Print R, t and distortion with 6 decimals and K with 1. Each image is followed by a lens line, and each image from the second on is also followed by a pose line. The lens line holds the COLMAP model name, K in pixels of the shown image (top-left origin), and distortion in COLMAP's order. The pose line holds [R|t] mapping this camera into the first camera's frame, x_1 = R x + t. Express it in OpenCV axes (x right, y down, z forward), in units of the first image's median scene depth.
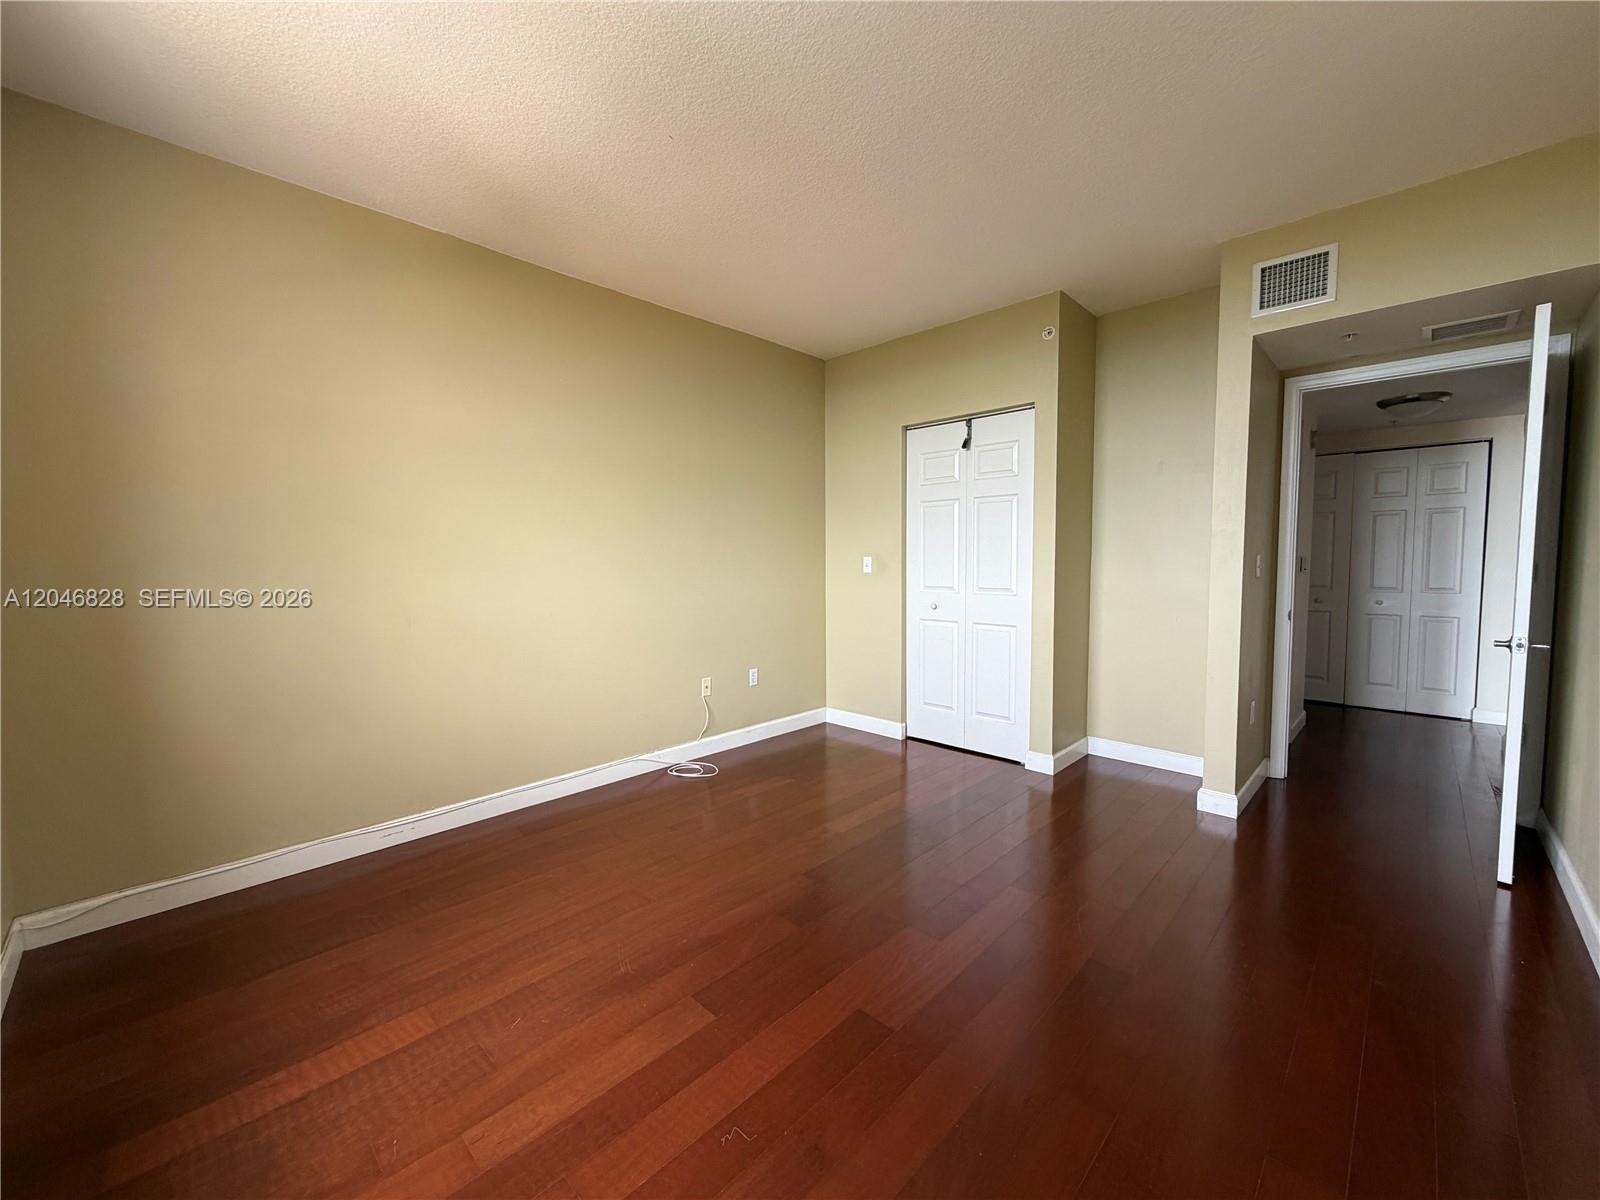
lens RADIAL K [[635.7, 0, 790.1], [0, 635.7, 597.0], [0, 0, 1]] dist [0.000144, -0.000411]
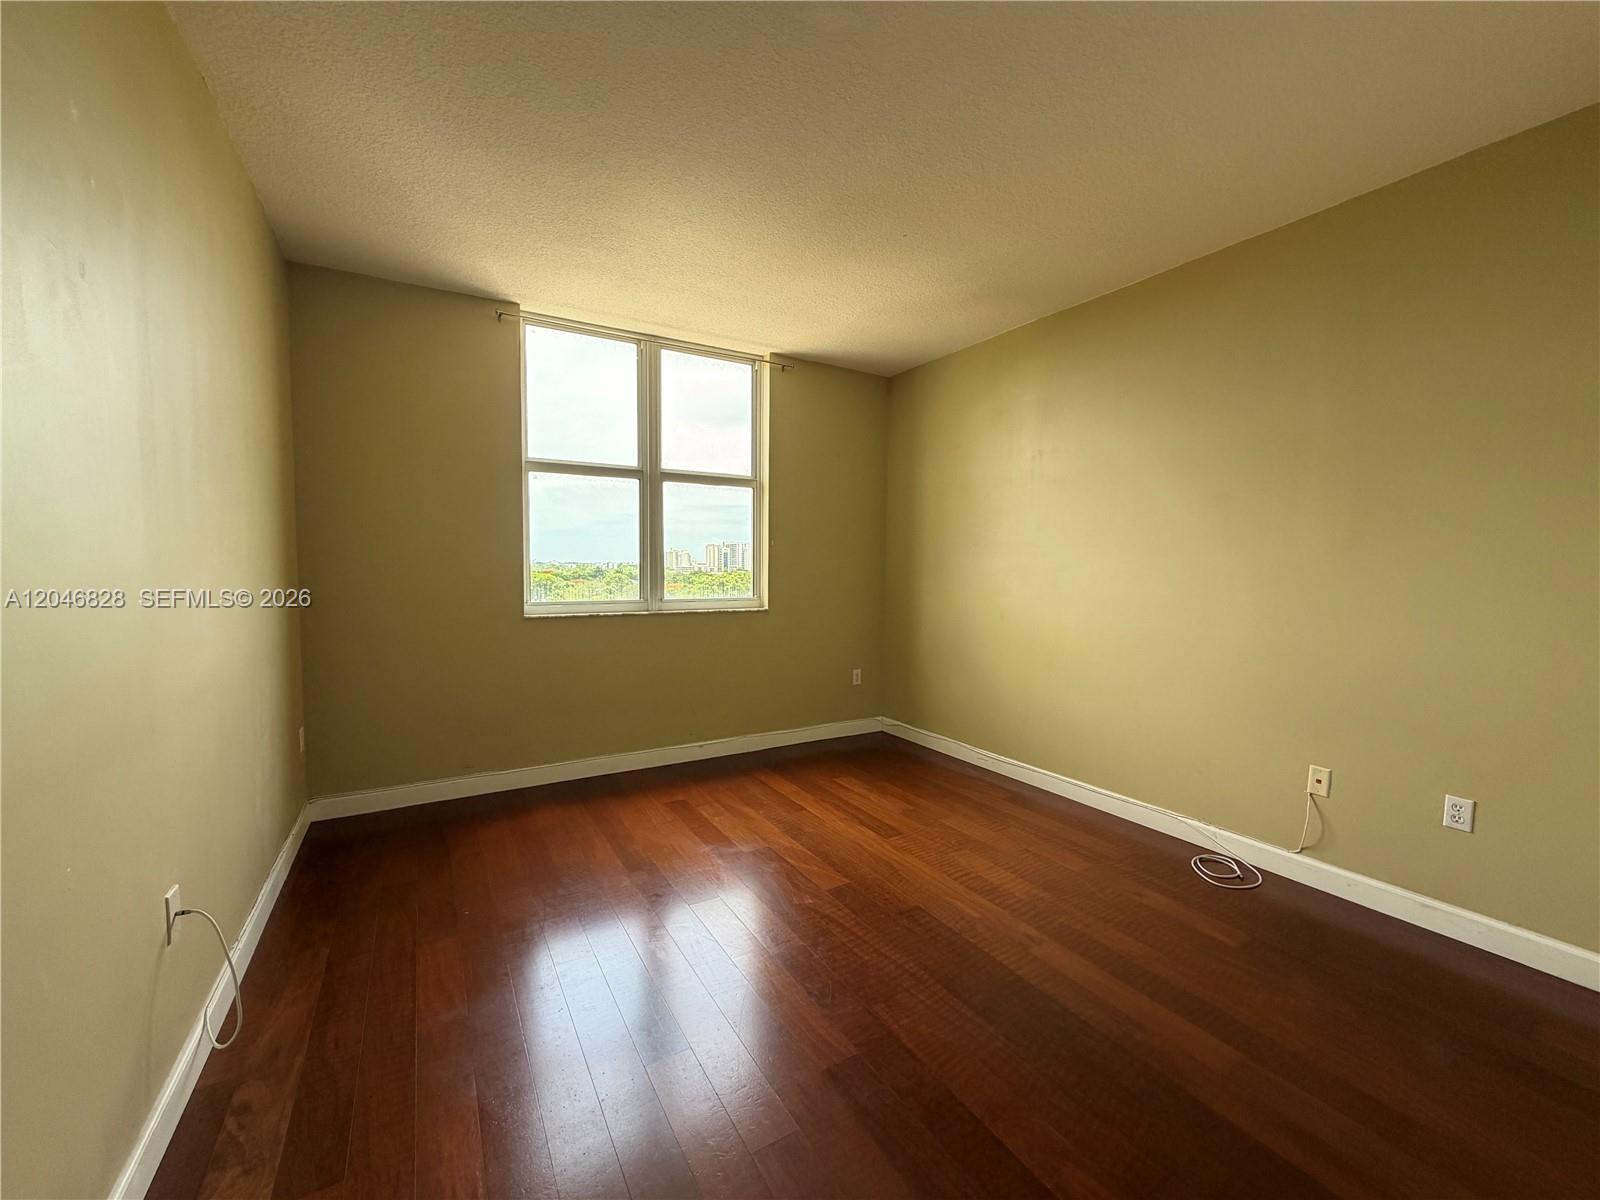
lens RADIAL K [[635.7, 0, 793.8], [0, 635.7, 602.0], [0, 0, 1]] dist [0.000144, -0.000411]
pose [[-0.261941, 0.064924, -0.962897, 0.784080], [-0.057524, 0.994910, 0.082731, -0.076167], [0.963368, 0.077060, -0.256874, 0.828592]]
